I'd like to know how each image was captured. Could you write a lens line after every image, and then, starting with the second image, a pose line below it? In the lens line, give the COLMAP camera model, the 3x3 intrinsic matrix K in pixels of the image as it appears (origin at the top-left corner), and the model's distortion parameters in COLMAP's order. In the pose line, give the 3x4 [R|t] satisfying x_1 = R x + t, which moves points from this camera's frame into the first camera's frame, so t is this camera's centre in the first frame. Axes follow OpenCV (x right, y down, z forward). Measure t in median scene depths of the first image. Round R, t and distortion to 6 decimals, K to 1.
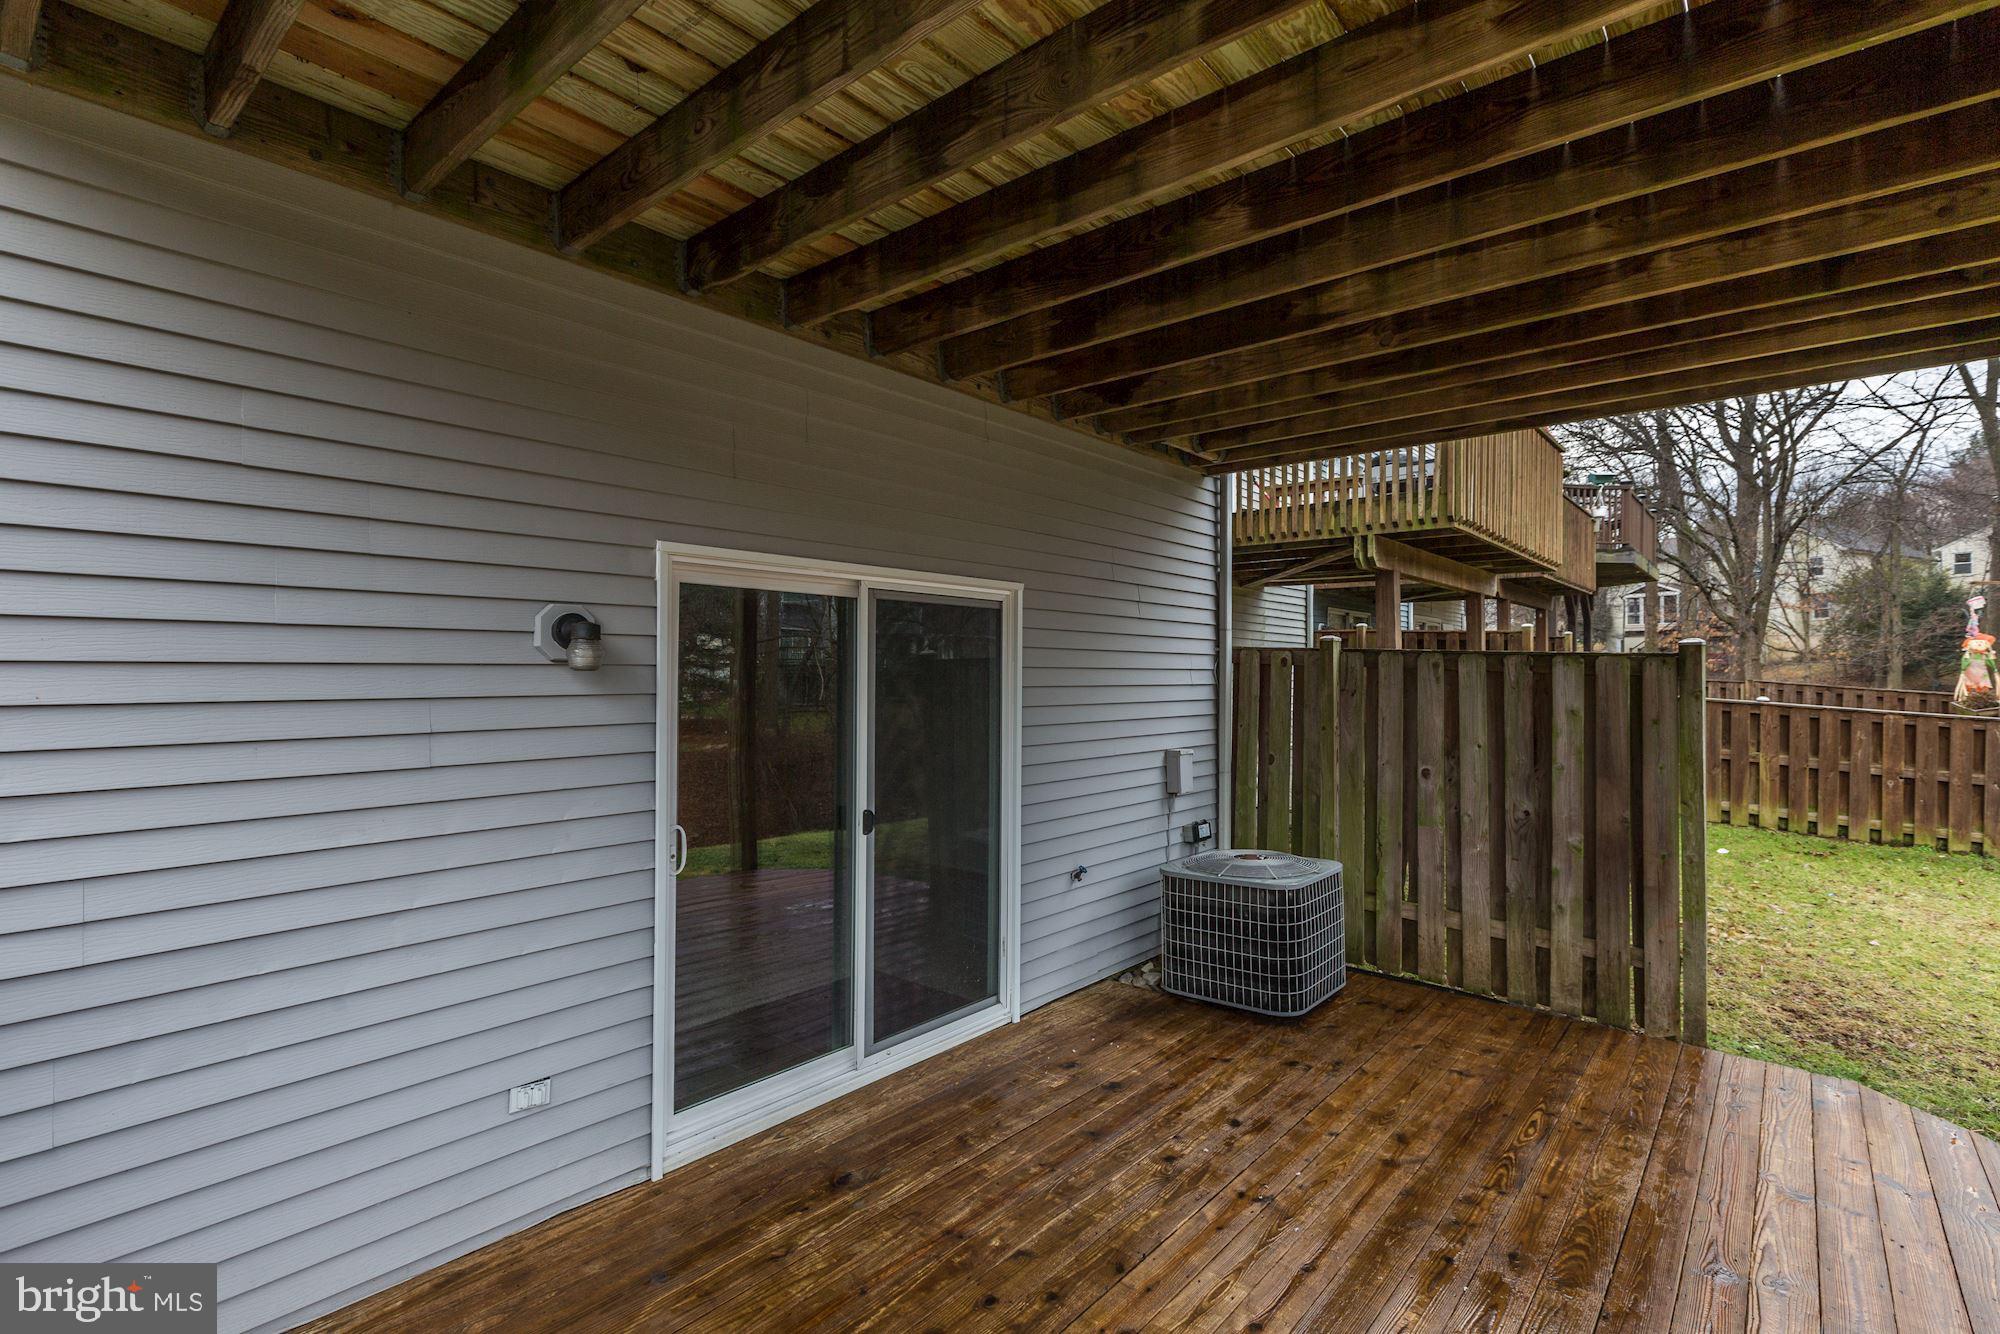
lens RADIAL K [[917.6, 0, 1001.1], [0, 917.6, 662.1], [0, 0, 1]] dist [-0.008777, 0.001335]
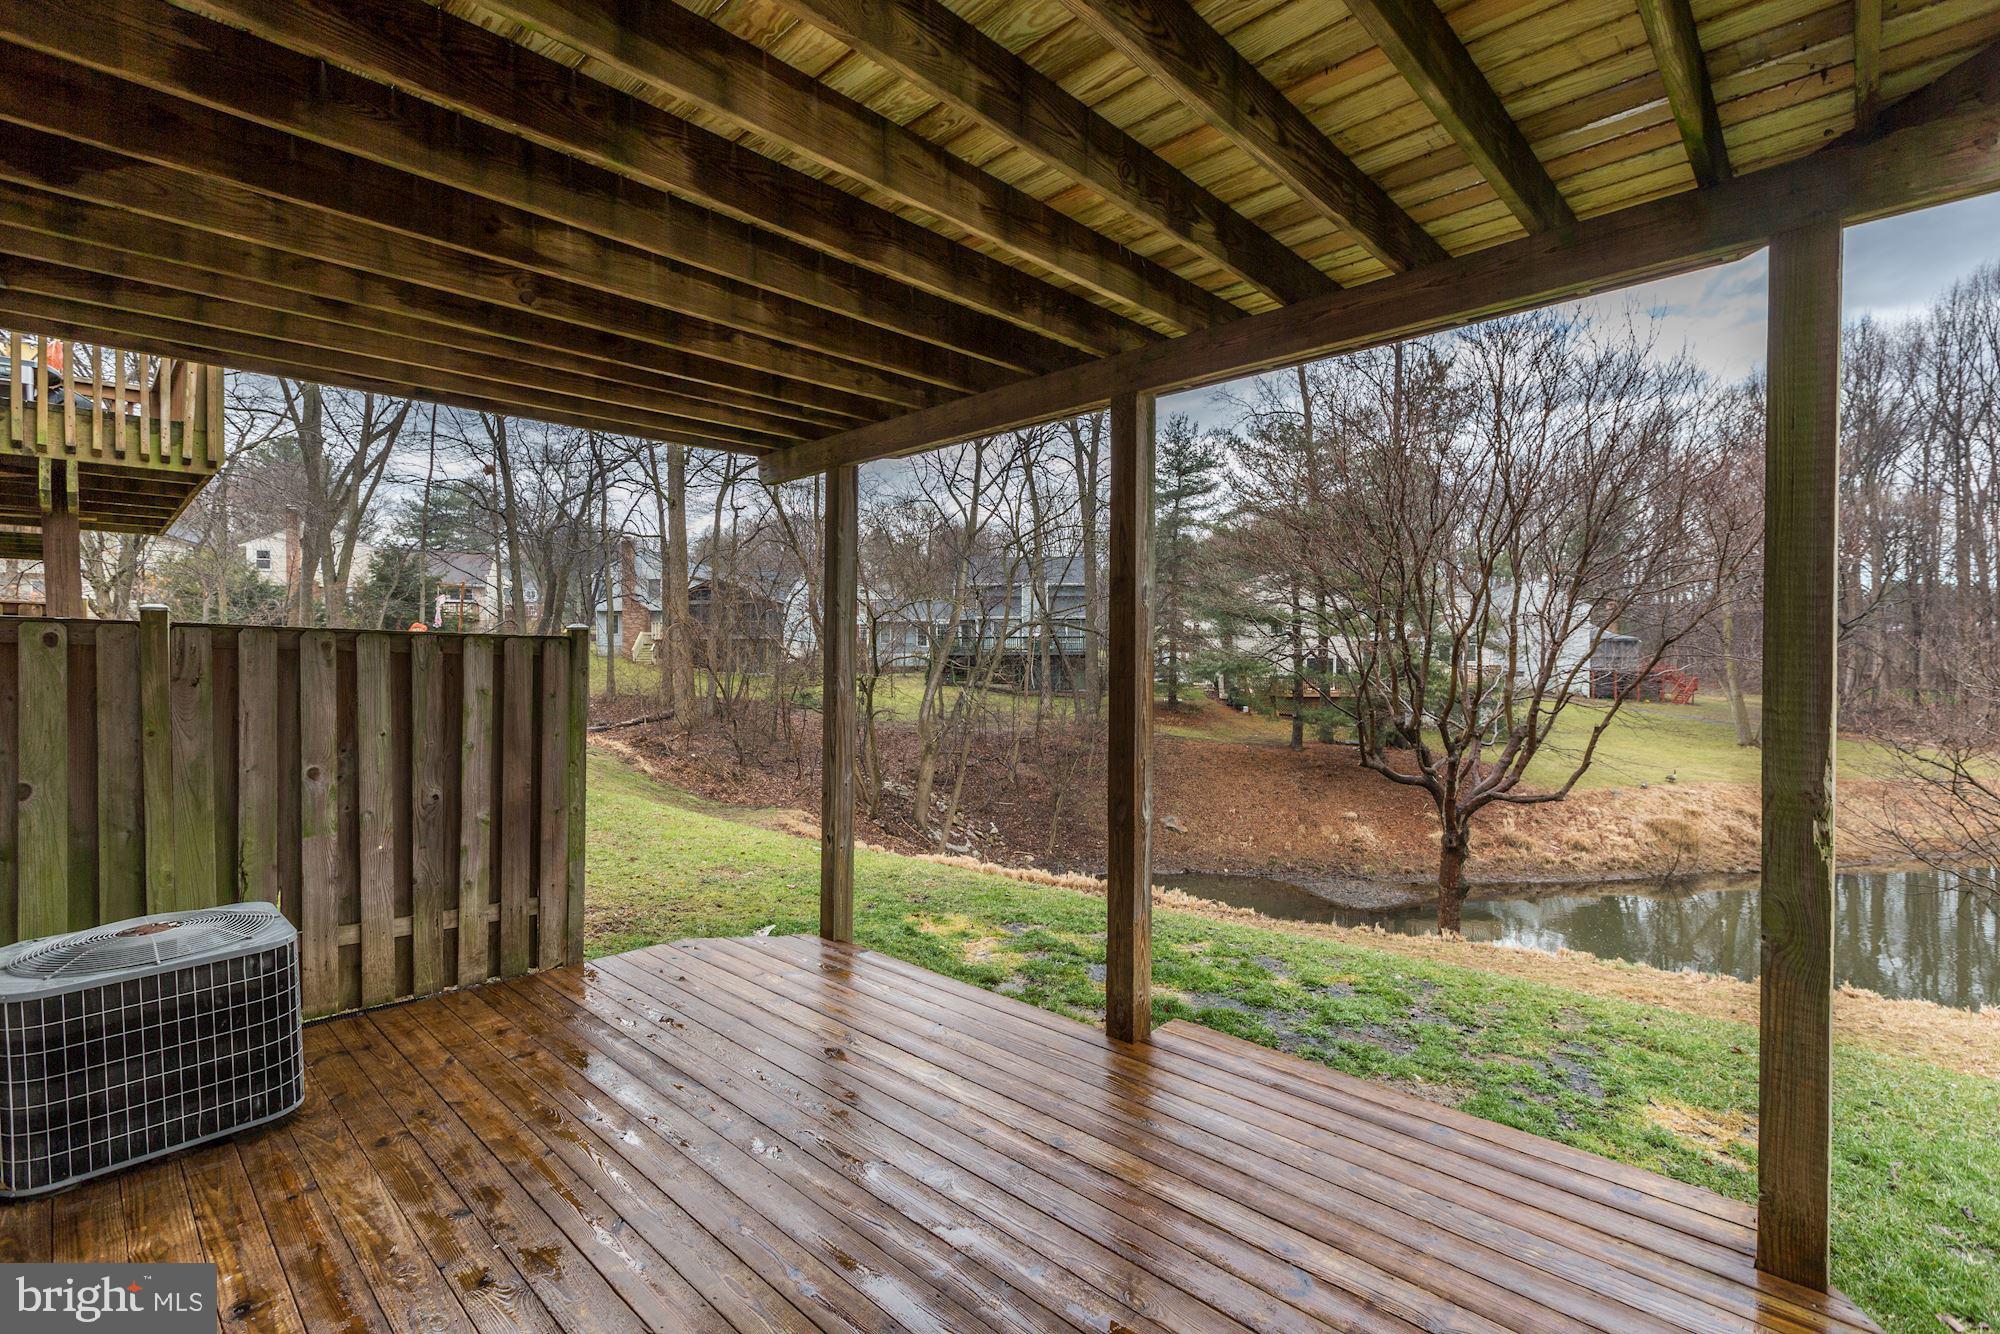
lens RADIAL K [[904.5, 0, 1005.9], [0, 904.5, 665.2], [0, 0, 1]] dist [0.000833, -0.000083]
pose [[0.051161, -0.016526, 0.998554, -0.360277], [-0.004418, 0.999850, 0.016773, 0.004872], [-0.998681, -0.005270, 0.051080, 0.344053]]
